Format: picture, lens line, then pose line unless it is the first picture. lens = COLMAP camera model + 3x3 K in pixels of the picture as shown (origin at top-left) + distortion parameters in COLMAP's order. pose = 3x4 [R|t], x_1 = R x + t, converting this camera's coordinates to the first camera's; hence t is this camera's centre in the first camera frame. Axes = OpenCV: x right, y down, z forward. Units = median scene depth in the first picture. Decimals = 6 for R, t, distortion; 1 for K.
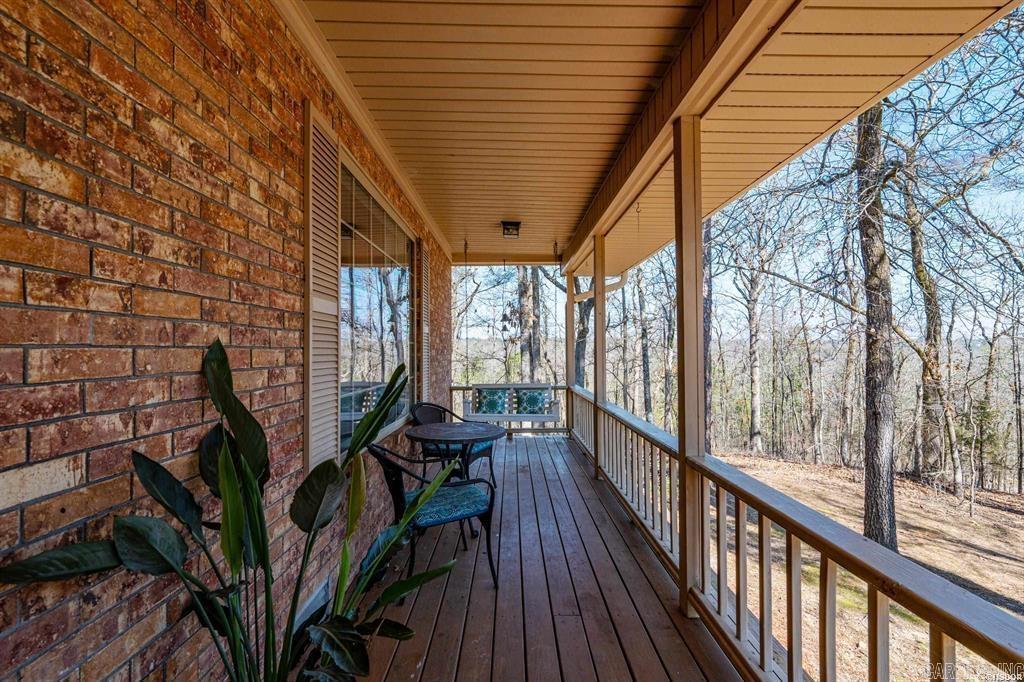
lens RADIAL K [[466.4, 0, 516.2], [0, 466.4, 342.4], [0, 0, 1]] dist [-0.003817, 0.000523]
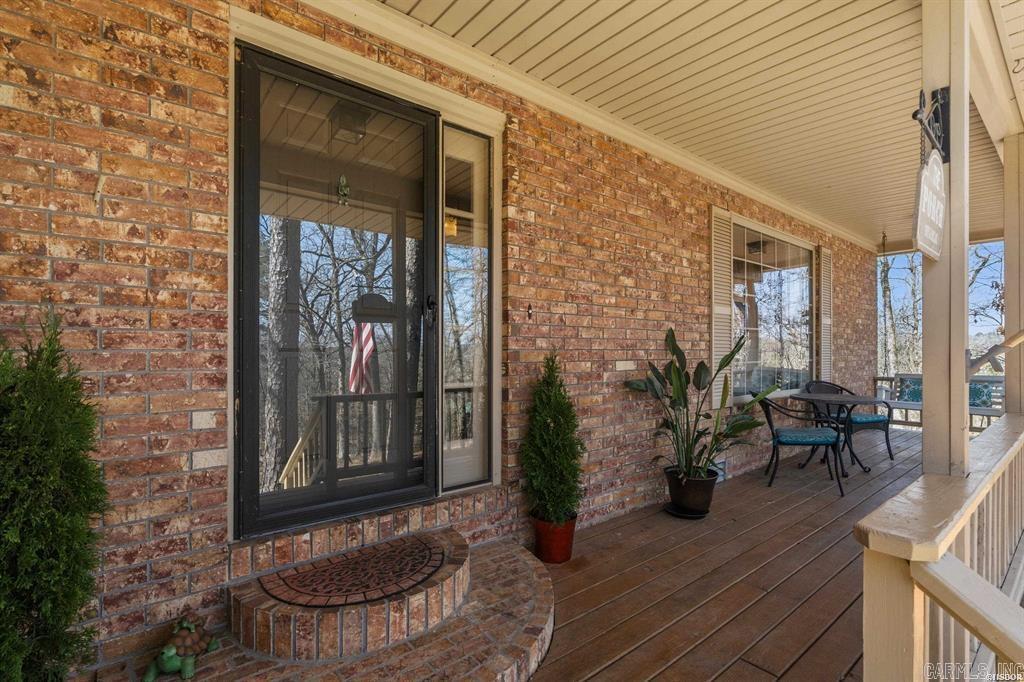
lens RADIAL K [[466.4, 0, 510.0], [0, 466.4, 347.1], [0, 0, 1]] dist [-0.003817, 0.000523]
pose [[0.622378, 0.001784, -0.782715, 0.771188], [0.009326, 0.999910, 0.009694, 0.064045], [0.782661, -0.013333, 0.622305, -1.221655]]
